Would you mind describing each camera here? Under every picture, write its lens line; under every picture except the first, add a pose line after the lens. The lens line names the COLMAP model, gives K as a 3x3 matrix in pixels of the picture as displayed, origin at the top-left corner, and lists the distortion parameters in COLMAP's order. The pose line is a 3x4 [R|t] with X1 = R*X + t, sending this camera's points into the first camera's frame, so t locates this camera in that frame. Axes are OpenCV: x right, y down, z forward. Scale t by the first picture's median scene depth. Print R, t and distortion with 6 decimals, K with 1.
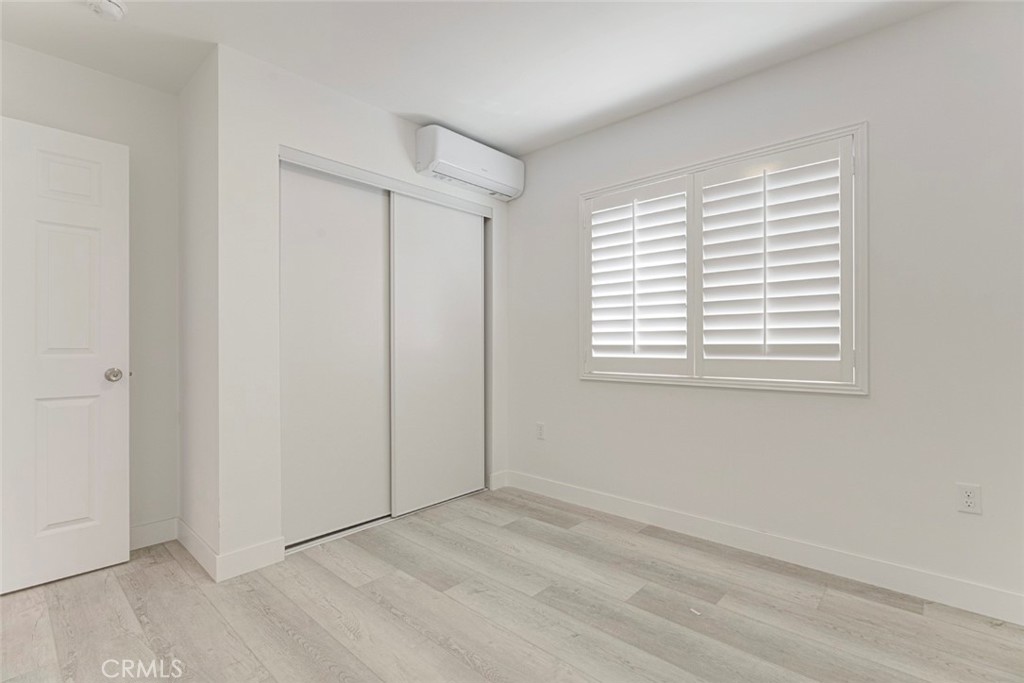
lens RADIAL K [[470.6, 0, 509.5], [0, 470.6, 337.1], [0, 0, 1]] dist [-0.008334, 0.000841]
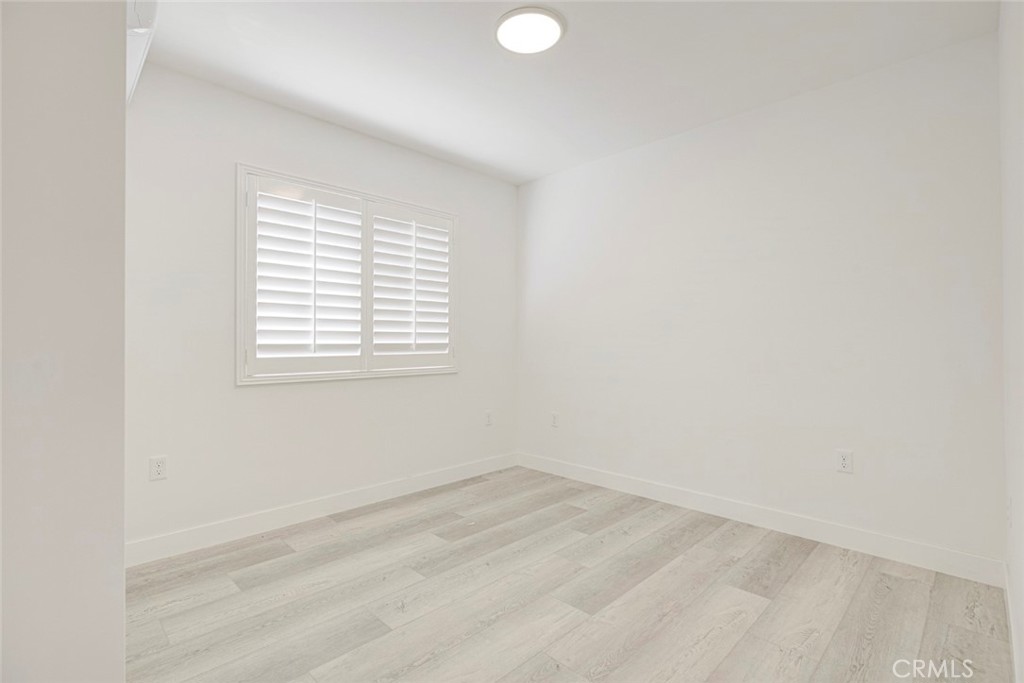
lens RADIAL K [[470.6, 0, 509.5], [0, 470.6, 337.1], [0, 0, 1]] dist [-0.008334, 0.000841]
pose [[0.048287, 0.012043, 0.998761, -0.789469], [-0.012887, 0.999852, -0.011433, 0.008143], [-0.998750, -0.012319, 0.048436, 0.589233]]
